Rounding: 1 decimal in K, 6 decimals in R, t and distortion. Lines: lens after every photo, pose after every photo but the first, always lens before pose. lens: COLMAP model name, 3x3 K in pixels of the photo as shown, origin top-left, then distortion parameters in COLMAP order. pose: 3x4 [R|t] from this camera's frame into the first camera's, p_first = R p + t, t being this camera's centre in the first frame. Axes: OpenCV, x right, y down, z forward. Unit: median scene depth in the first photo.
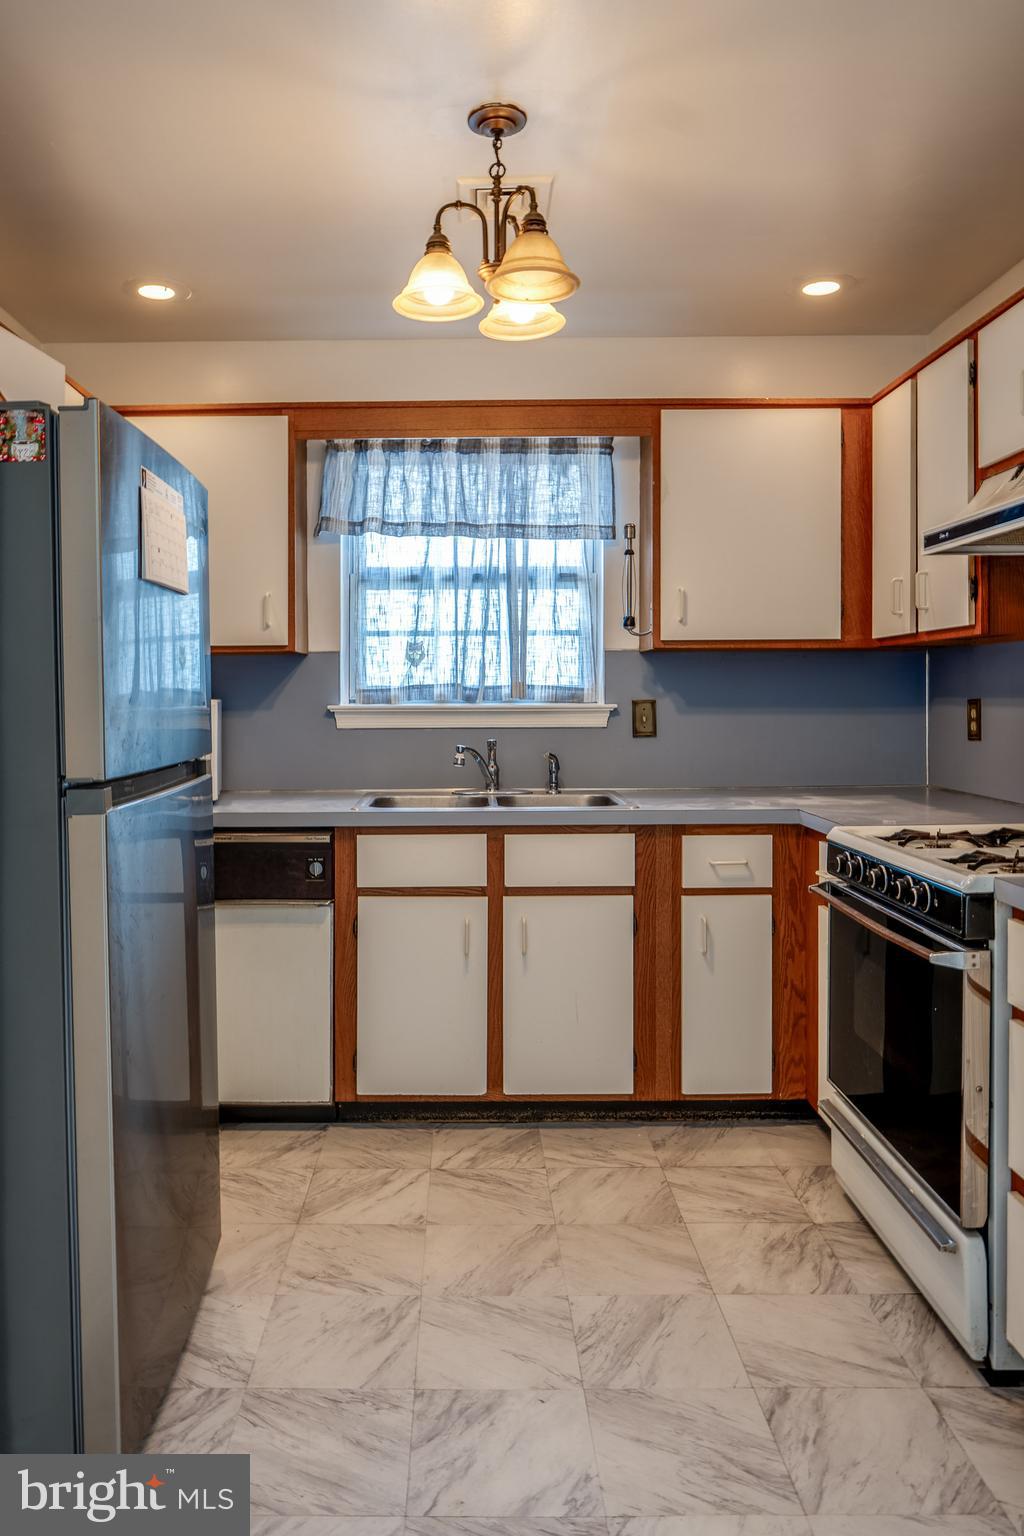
lens RADIAL K [[1111.9, 0, 430.9], [0, 1111.9, 795.9], [0, 0, 1]] dist [0.019761, 0.003113]
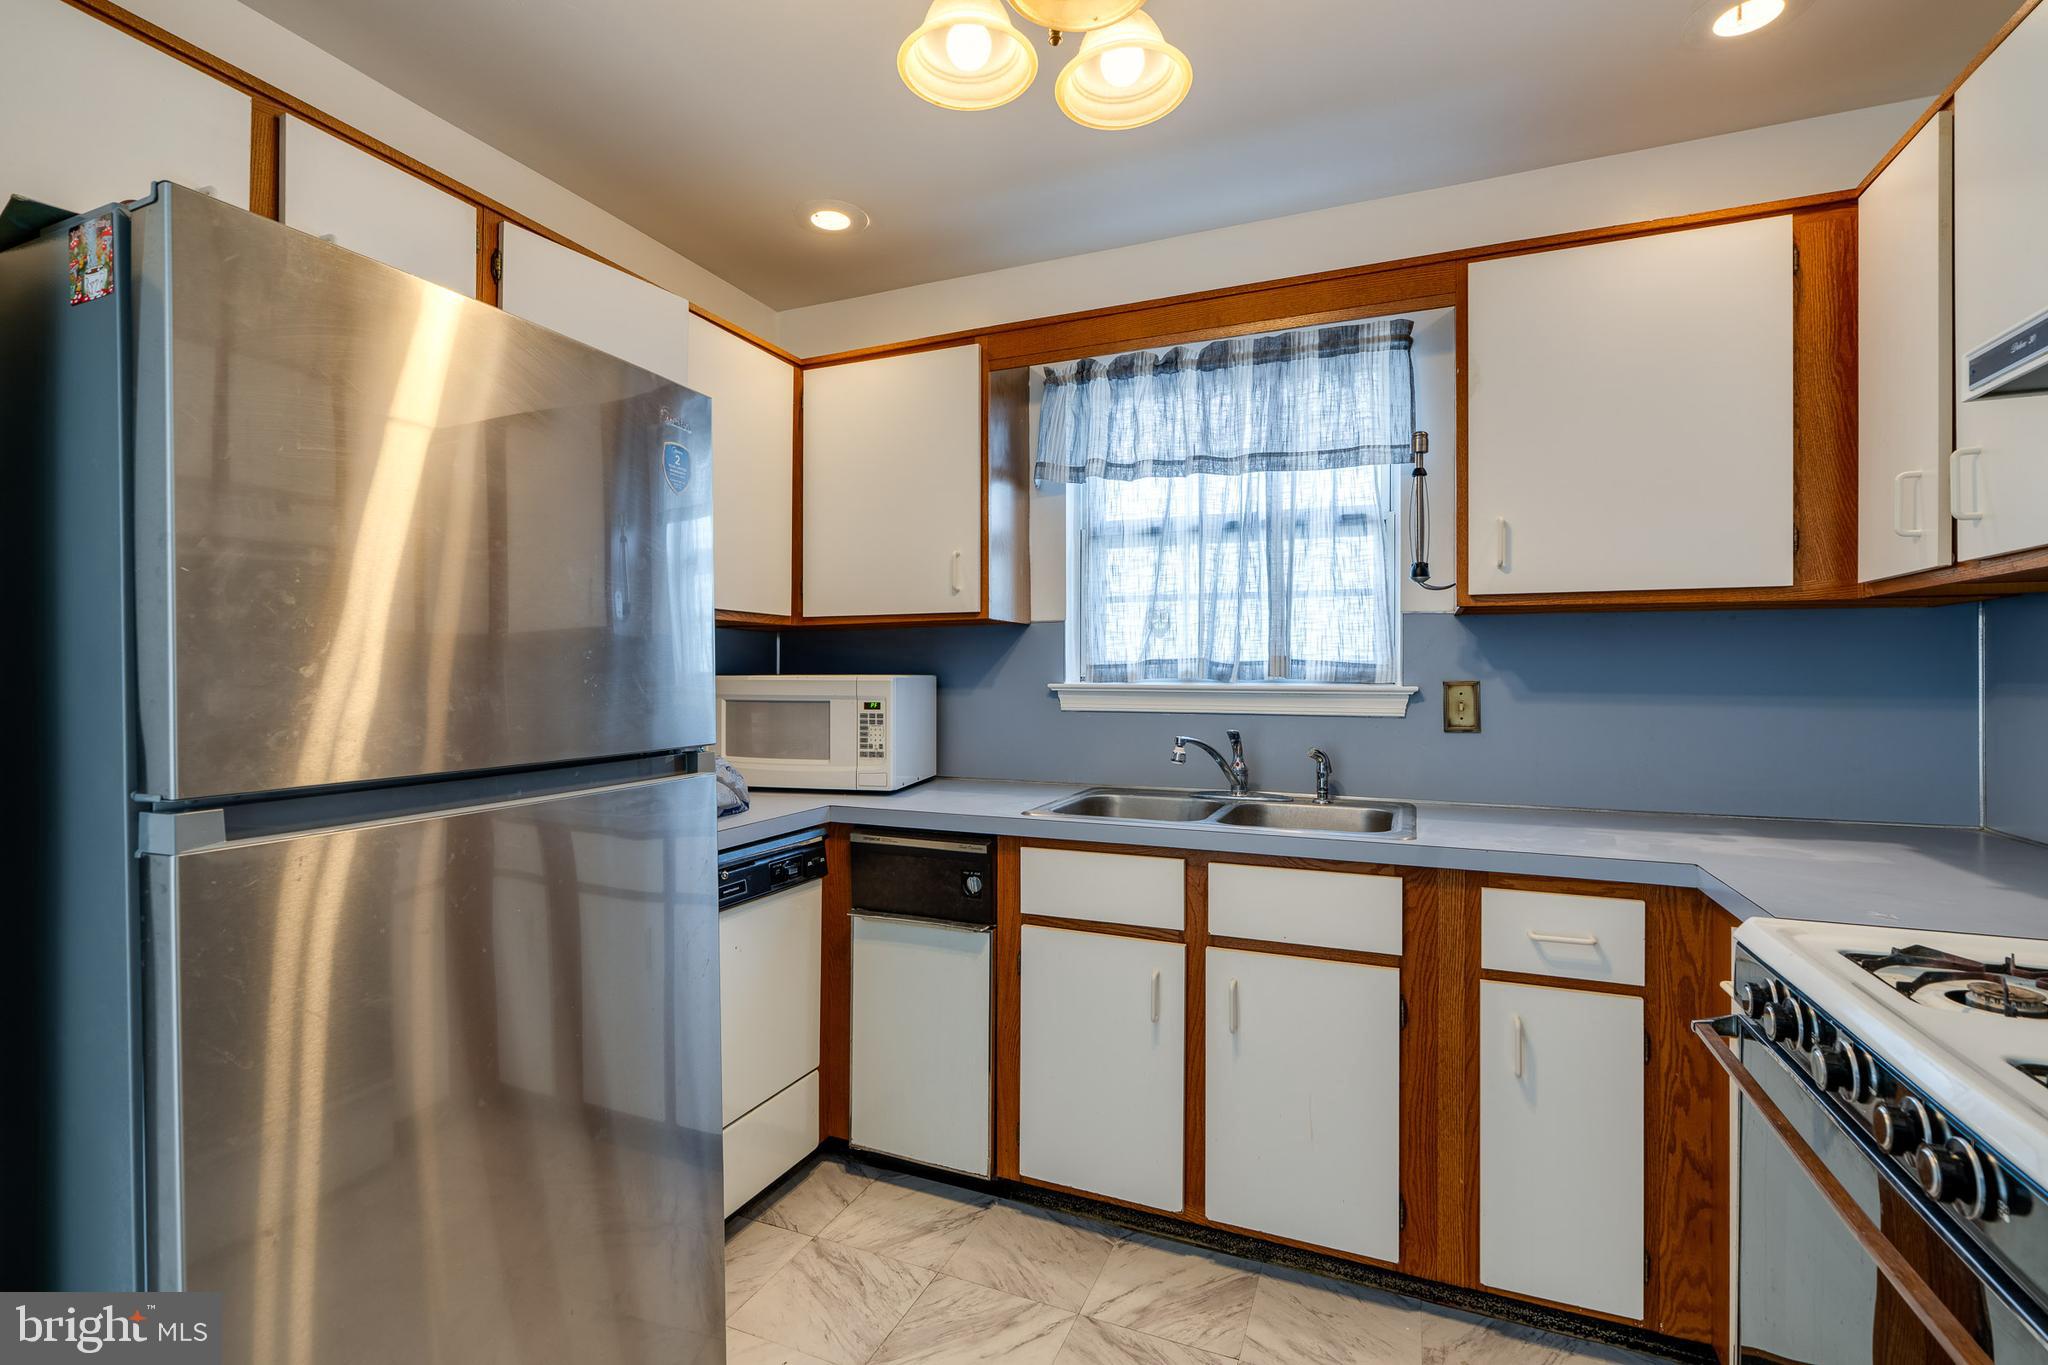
lens RADIAL K [[944.5, 0, 979.3], [0, 944.5, 713.7], [0, 0, 1]] dist [0.003506, 0.000533]
pose [[0.922275, 0.024225, -0.385775, 0.155721], [-0.042905, 0.998283, -0.039885, -0.029916], [0.384146, 0.053337, 0.921730, 0.347432]]
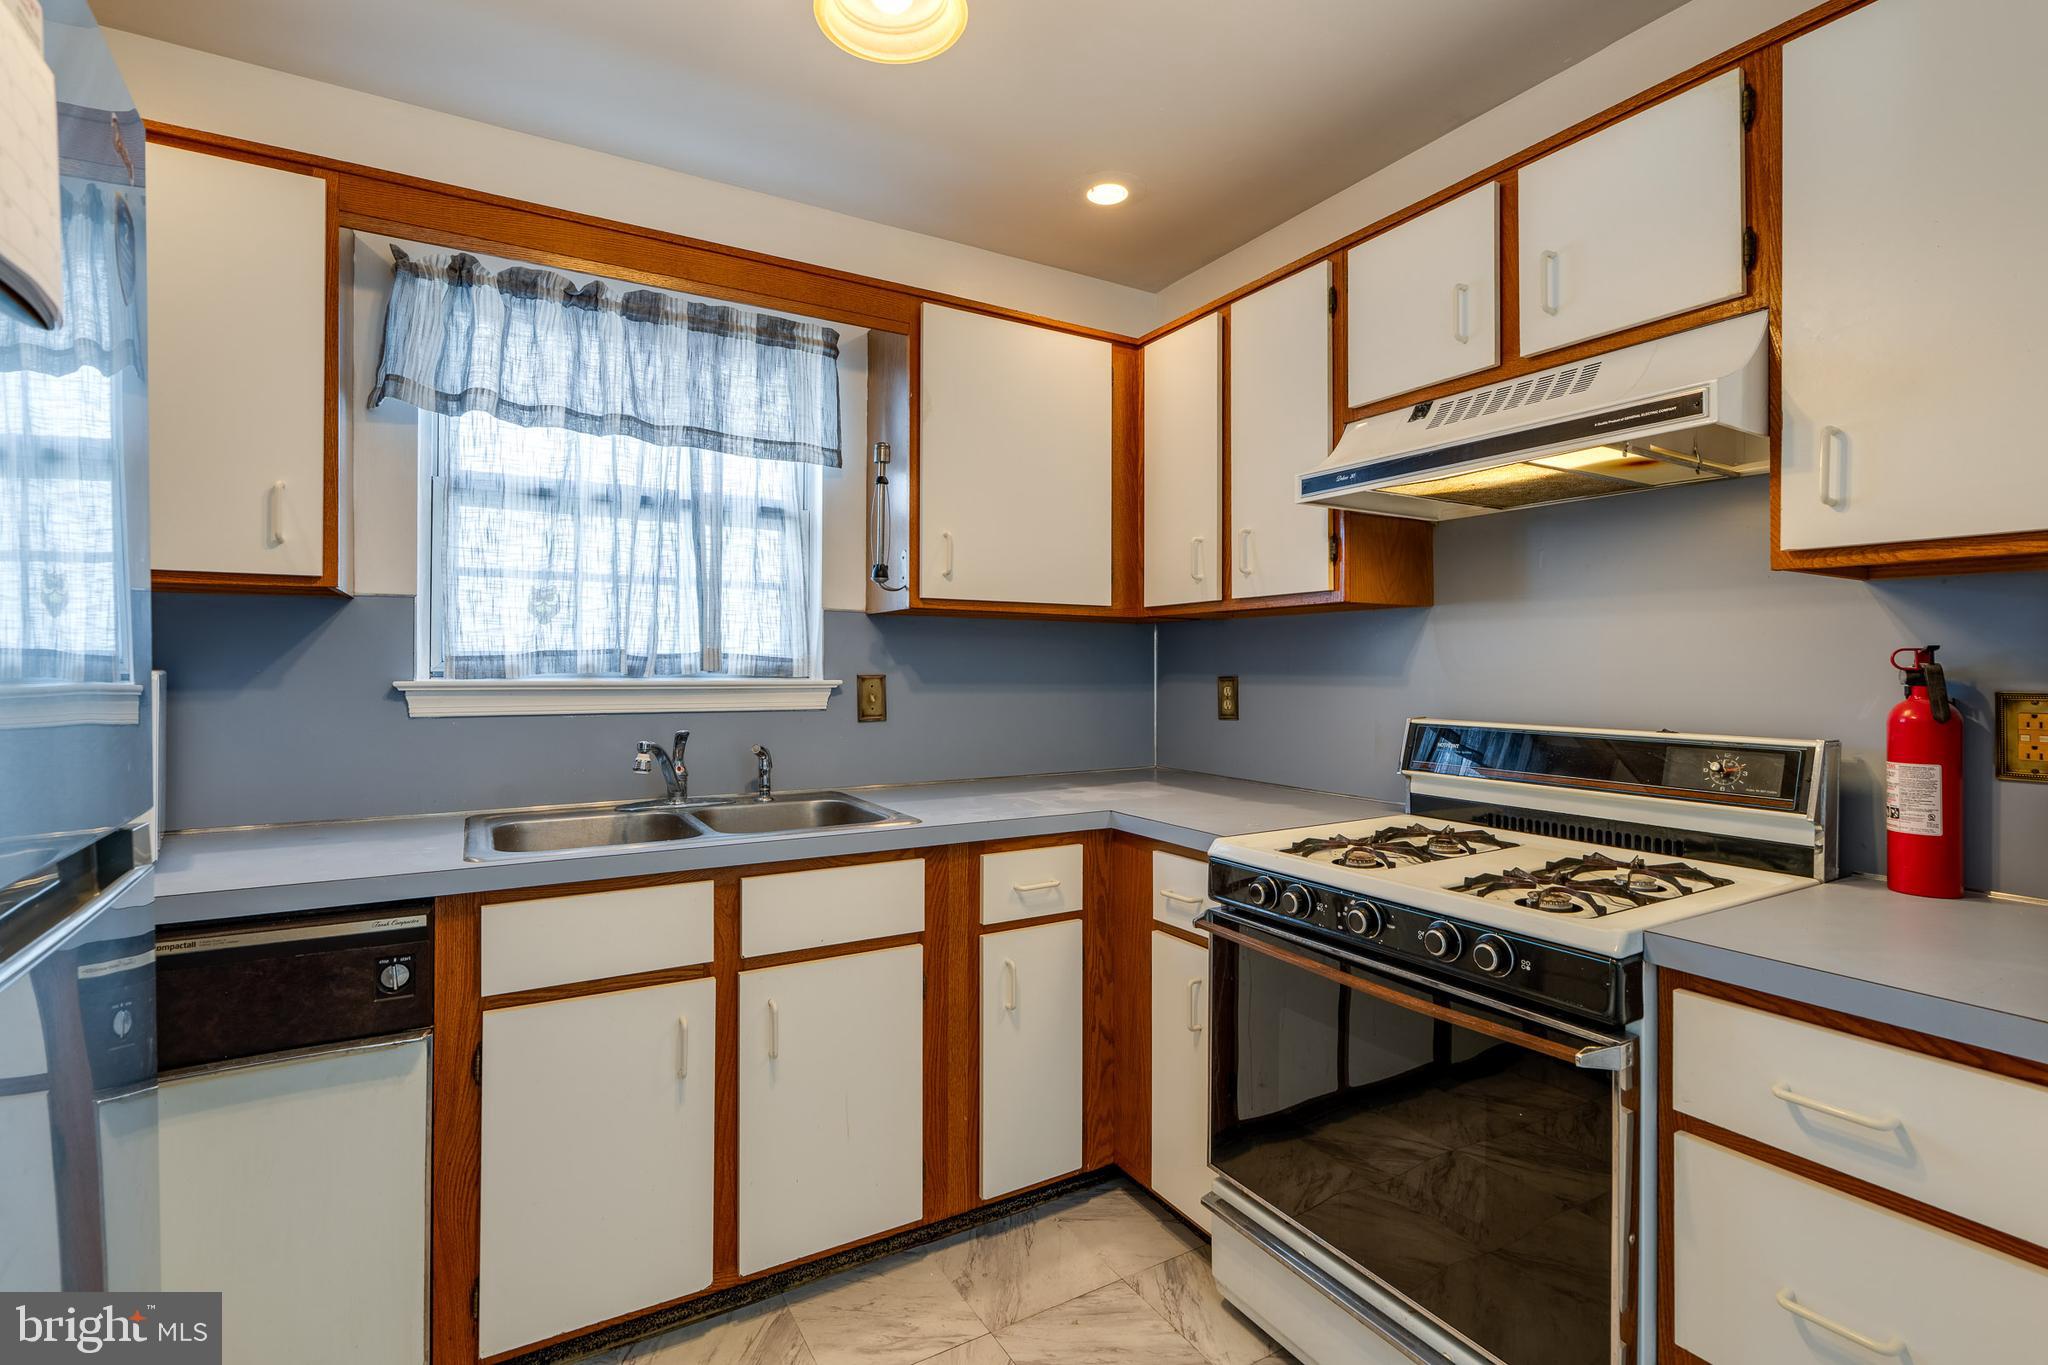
lens RADIAL K [[955.5, 0, 1025.3], [0, 955.5, 697.2], [0, 0, 1]] dist [0.001559, 0.000252]
pose [[0.850086, -0.007557, 0.526590, -0.082777], [0.040339, 0.997894, -0.050800, -0.034581], [-0.525097, 0.064427, 0.848600, 0.405724]]
